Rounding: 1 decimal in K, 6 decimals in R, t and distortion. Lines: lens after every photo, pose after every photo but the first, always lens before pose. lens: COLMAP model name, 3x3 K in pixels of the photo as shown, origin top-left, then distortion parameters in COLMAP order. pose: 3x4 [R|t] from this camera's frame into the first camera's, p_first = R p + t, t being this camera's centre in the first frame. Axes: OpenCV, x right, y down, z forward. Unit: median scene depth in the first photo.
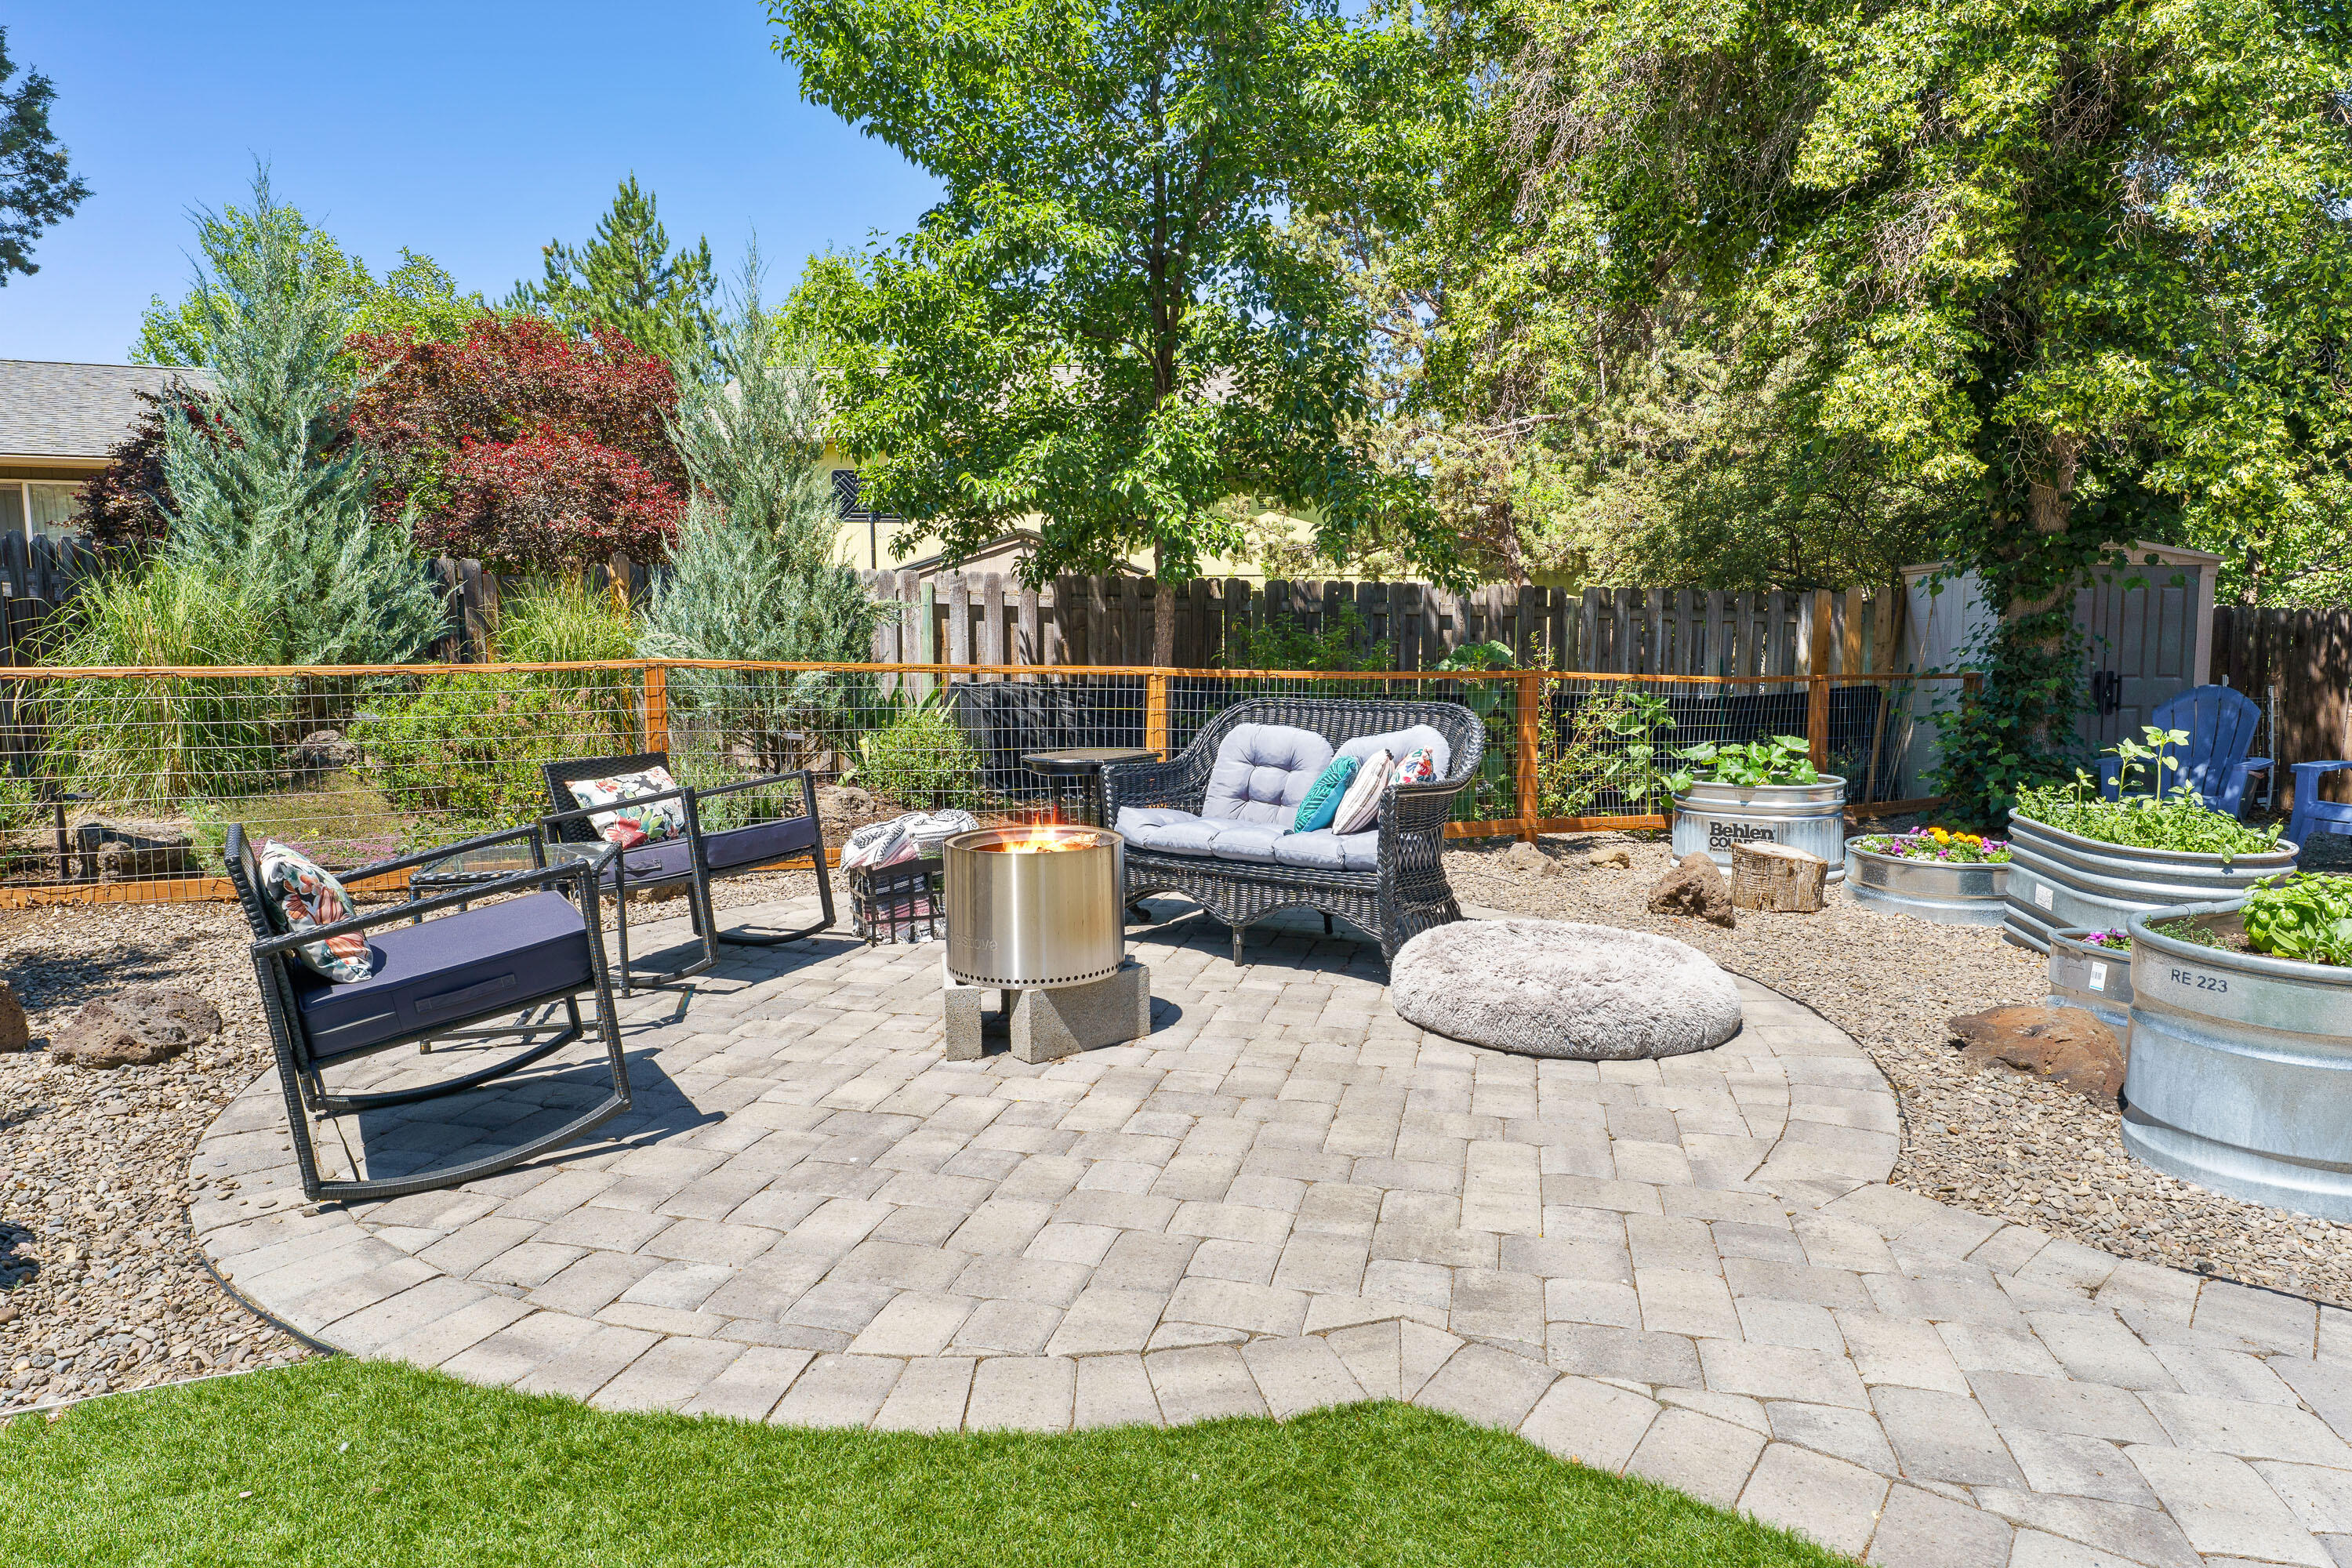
lens RADIAL K [[1283.3, 0, 1165.1], [0, 1283.3, 781.7], [0, 0, 1]] dist [-0.010491, -0.000273]
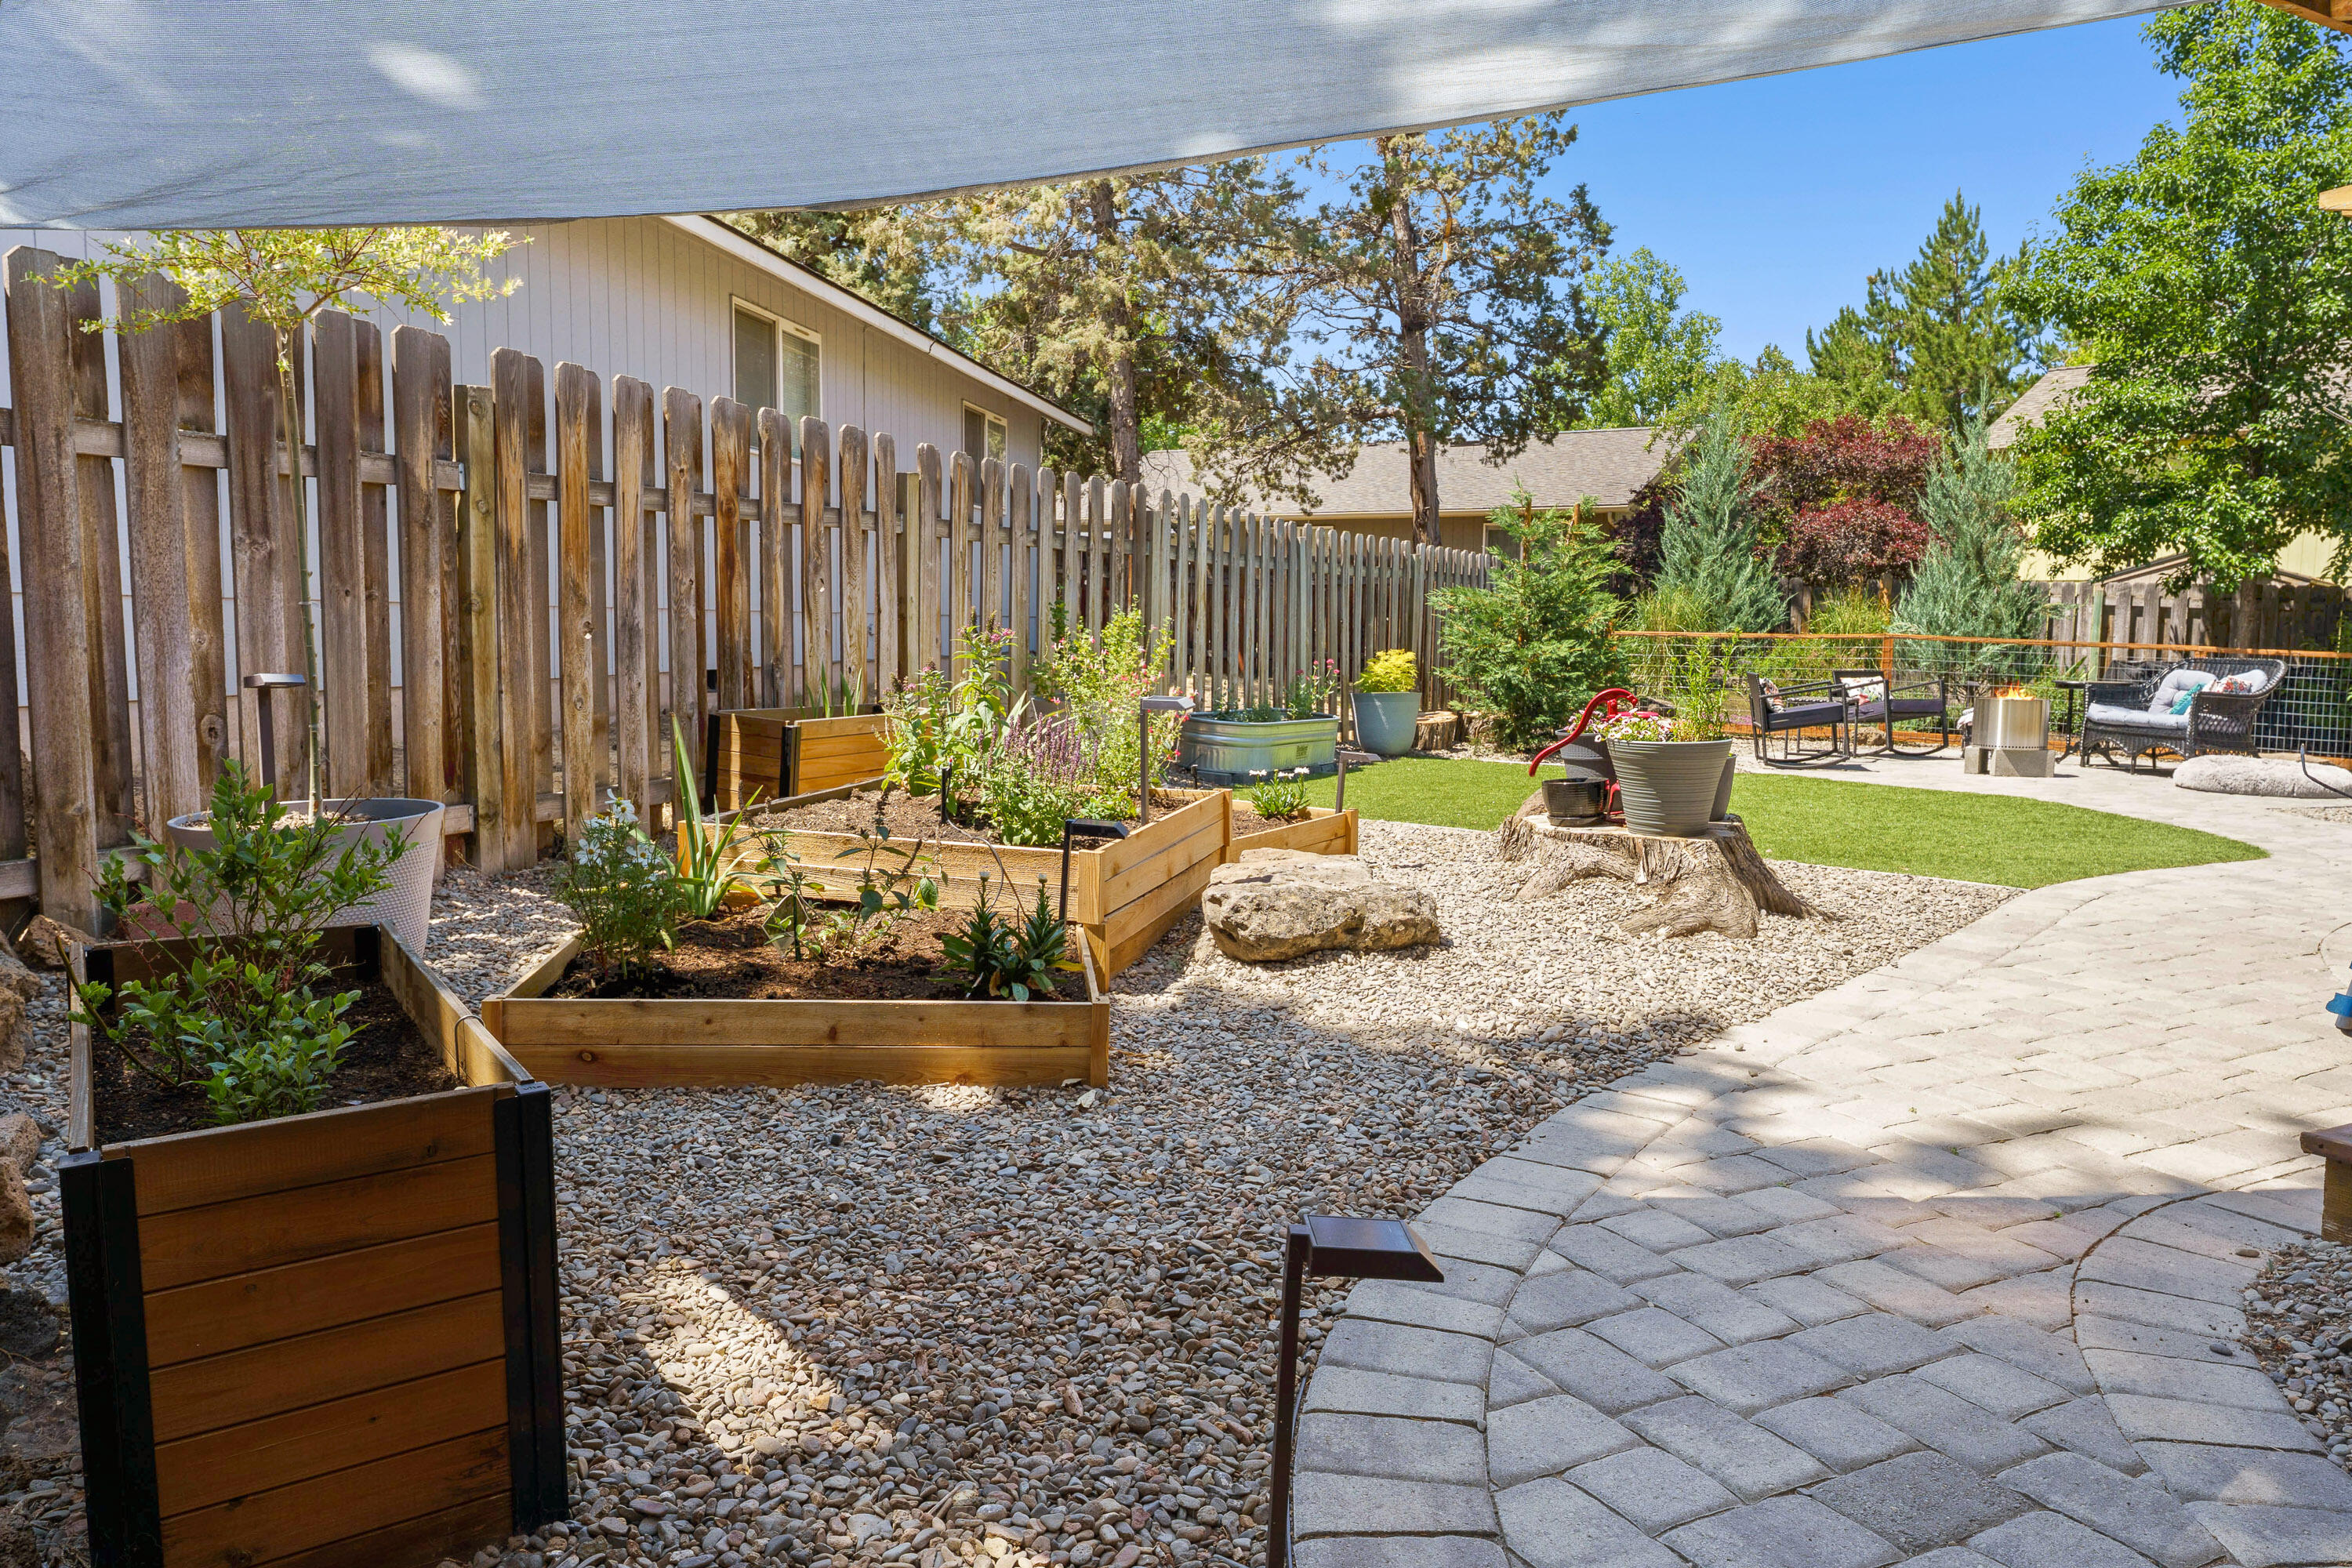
lens RADIAL K [[1575.3, 0, 1180.9], [0, 1575.3, 783.3], [0, 0, 1]] dist [-0.003690, -0.001250]
pose [[0.669375, 0.086293, -0.737896, 0.534226], [-0.099387, 0.994705, 0.026168, 0.139771], [0.736247, 0.055821, 0.674406, -1.123607]]
